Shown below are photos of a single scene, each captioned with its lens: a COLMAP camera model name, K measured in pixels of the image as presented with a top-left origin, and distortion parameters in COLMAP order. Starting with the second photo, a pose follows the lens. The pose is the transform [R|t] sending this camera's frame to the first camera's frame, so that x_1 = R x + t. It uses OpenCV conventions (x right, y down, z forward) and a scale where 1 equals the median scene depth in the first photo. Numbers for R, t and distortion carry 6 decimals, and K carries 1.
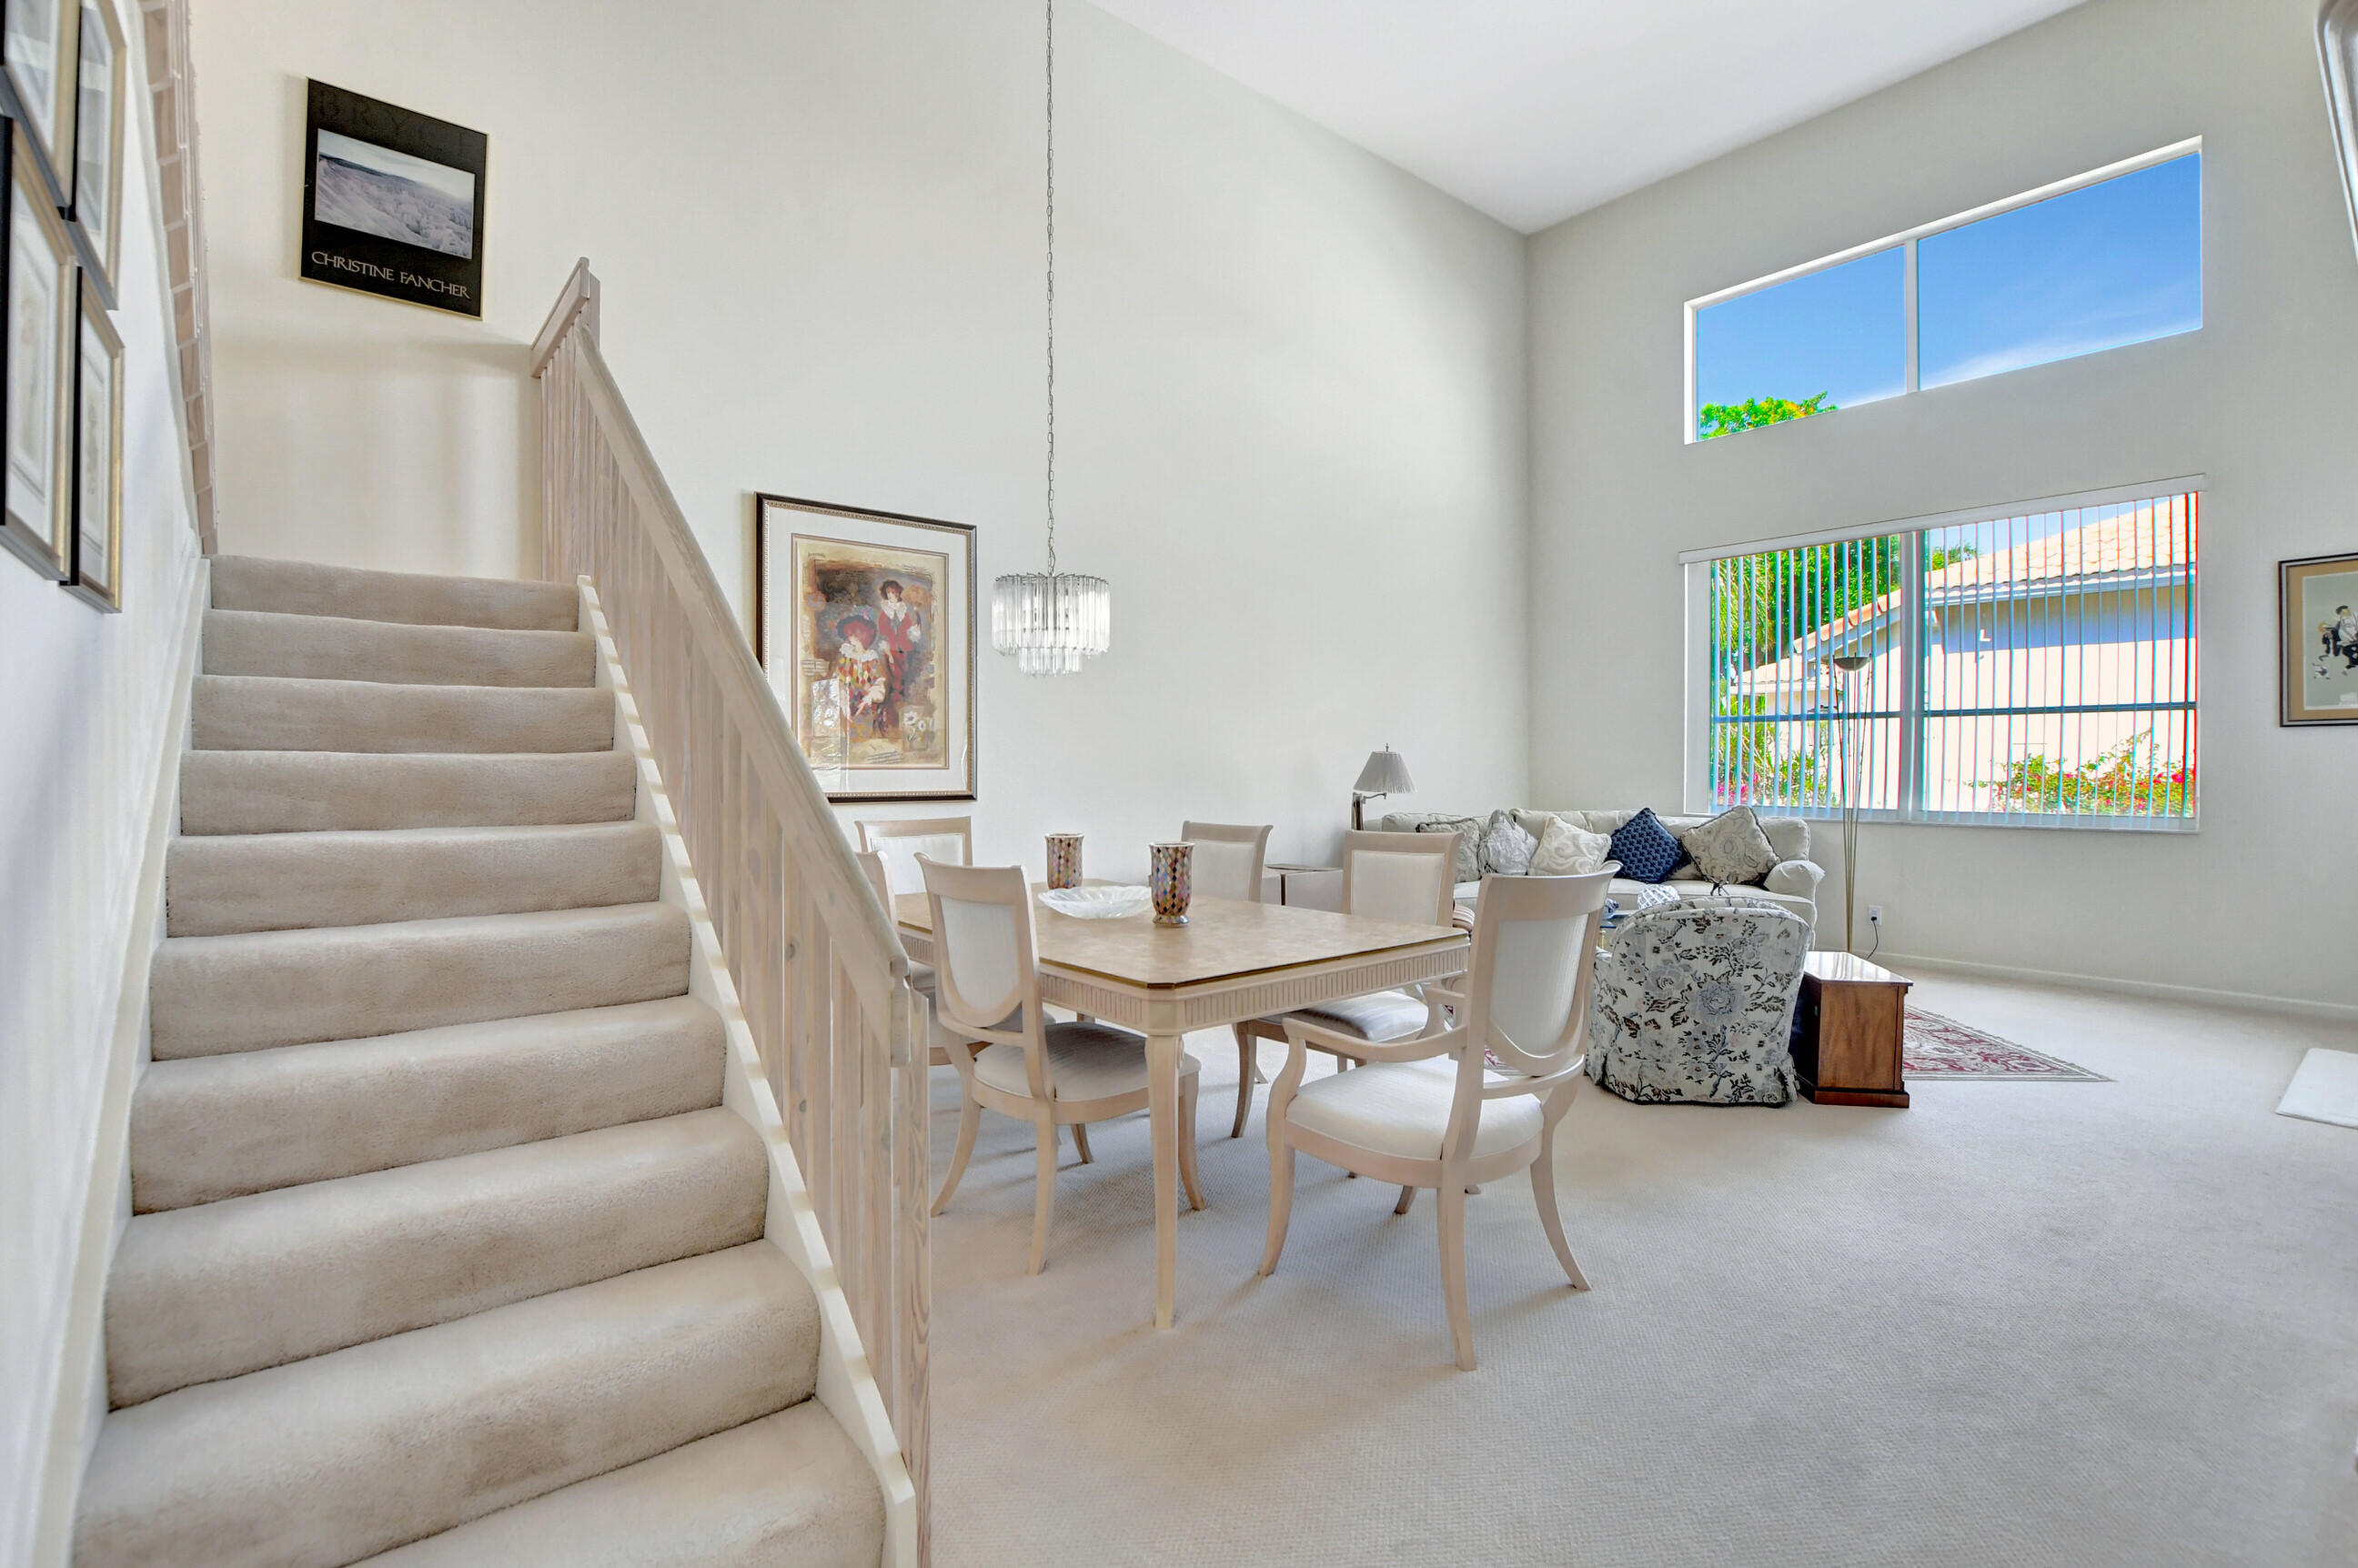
lens RADIAL K [[1071.9, 0, 1168.2], [0, 1071.9, 782.3], [0, 0, 1]] dist [-0.025182, 0.001073]
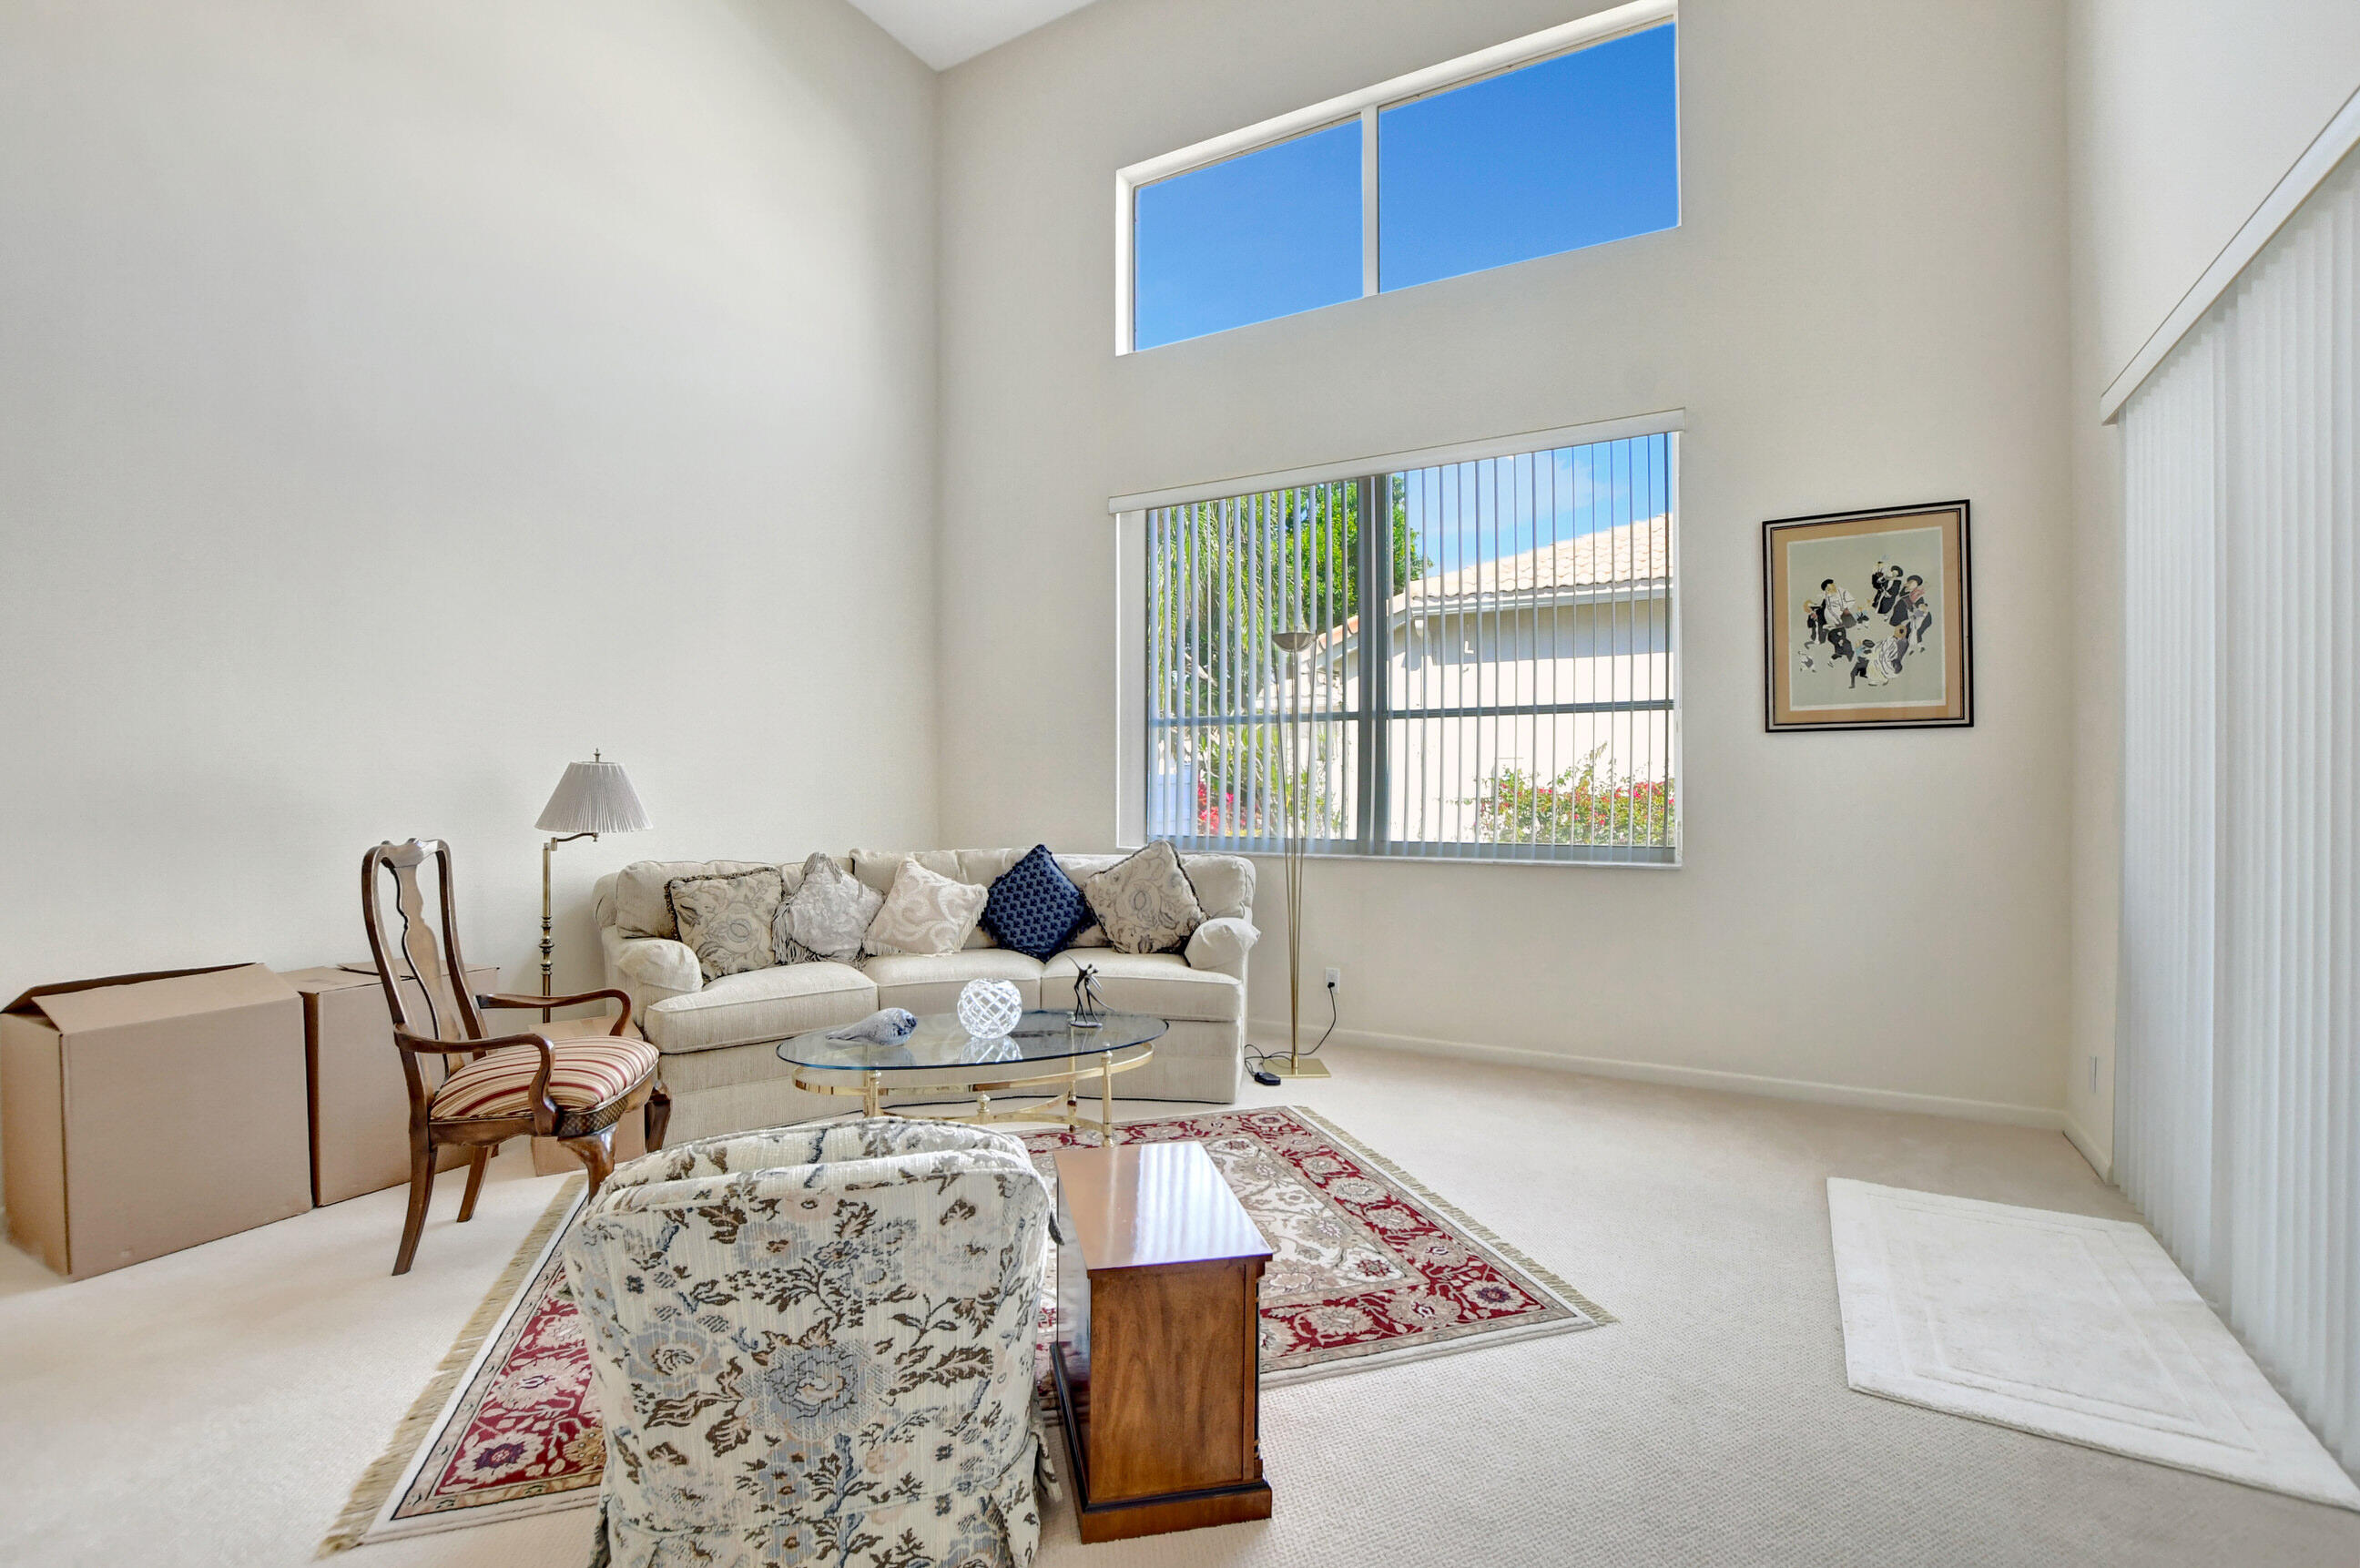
lens RADIAL K [[1073.0, 0, 1169.2], [0, 1073.0, 782.3], [0, 0, 1]] dist [-0.025182, 0.001073]
pose [[0.931348, -0.002953, 0.364118, 0.355259], [0.008335, 0.999878, -0.013211, -0.008545], [-0.364035, 0.015339, 0.931259, 0.416703]]
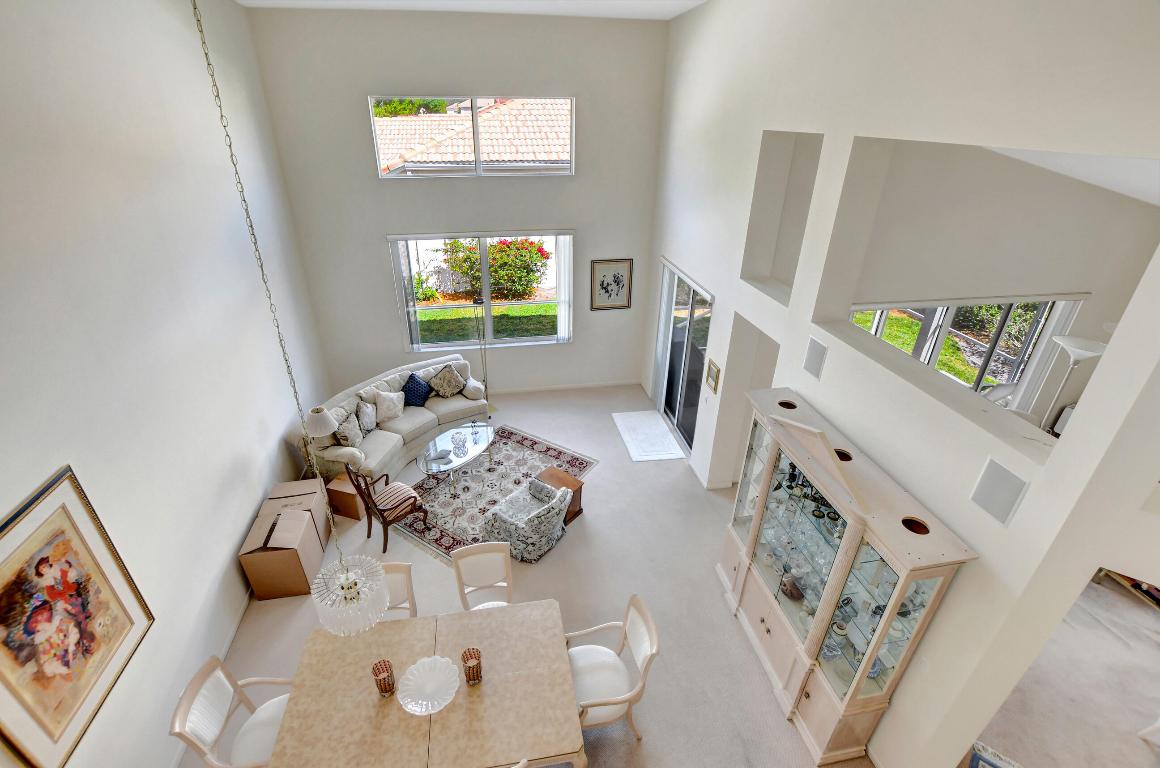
lens RADIAL K [[517.6, 0, 573.7], [0, 517.6, 375.0], [0, 0, 1]] dist [-0.024897, -0.000042]
pose [[0.486443, -0.388386, 0.782642, -0.315402], [0.005798, 0.897182, 0.441623, -0.590543], [-0.873693, -0.210287, 0.438680, 0.288118]]
